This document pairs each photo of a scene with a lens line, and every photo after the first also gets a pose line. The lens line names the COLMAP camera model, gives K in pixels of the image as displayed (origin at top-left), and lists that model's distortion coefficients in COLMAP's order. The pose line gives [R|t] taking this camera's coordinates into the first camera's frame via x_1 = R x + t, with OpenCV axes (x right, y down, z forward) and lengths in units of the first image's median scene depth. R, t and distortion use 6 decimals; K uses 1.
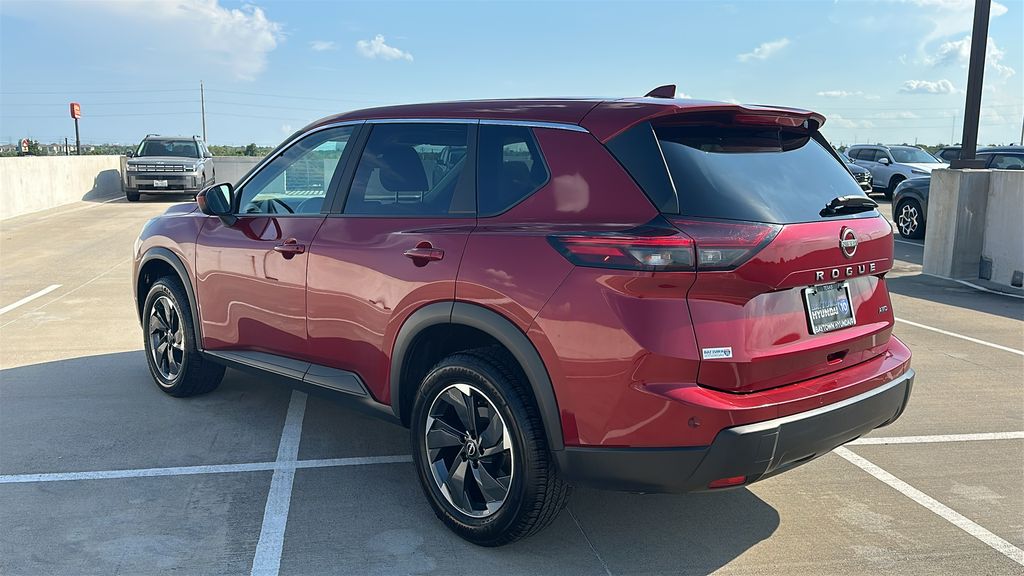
lens RADIAL K [[908.4, 0, 471.2], [0, 908.4, 315.6], [0, 0, 1]] dist [0.031037, -0.000817]
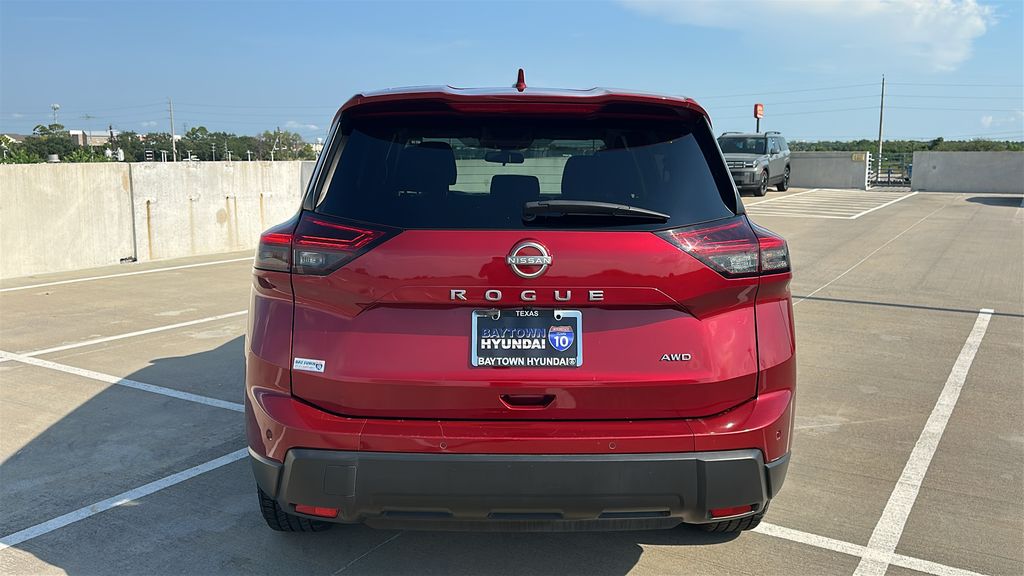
lens RADIAL K [[905.5, 0, 516.9], [0, 905.5, 283.6], [0, 0, 1]] dist [0.005062, -0.004077]
pose [[0.747877, 0.088547, -0.657905, 0.175732], [-0.107310, 0.994155, 0.011817, -0.012874], [0.655106, 0.061762, 0.753008, 0.073700]]
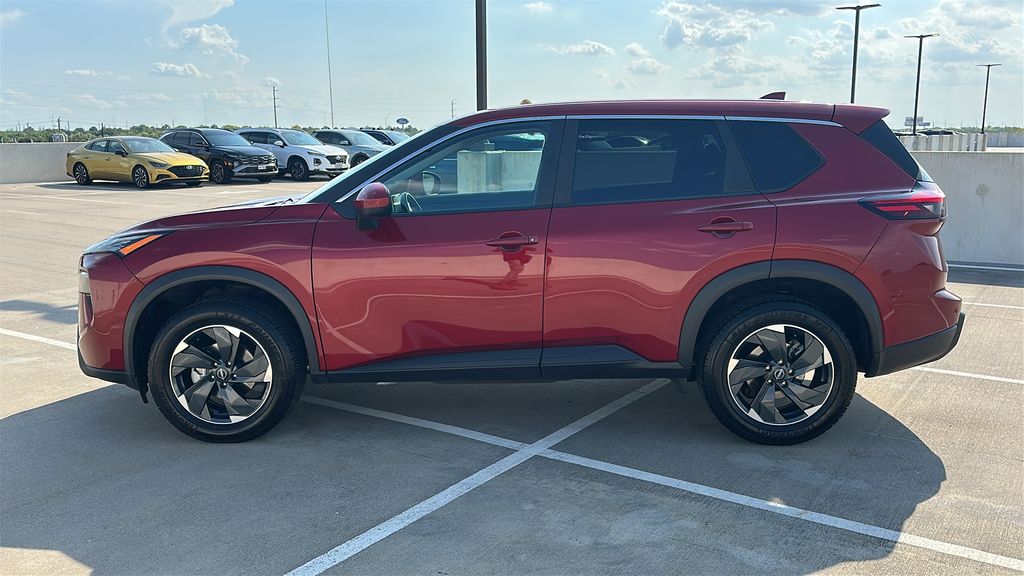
lens RADIAL K [[883.9, 0, 527.3], [0, 883.9, 334.0], [0, 0, 1]] dist [0.120114, -0.141695]
pose [[0.688609, -0.171776, 0.704493, -0.224381], [0.142028, 0.984669, 0.101266, -0.017550], [-0.711087, 0.030325, 0.702449, 0.070932]]
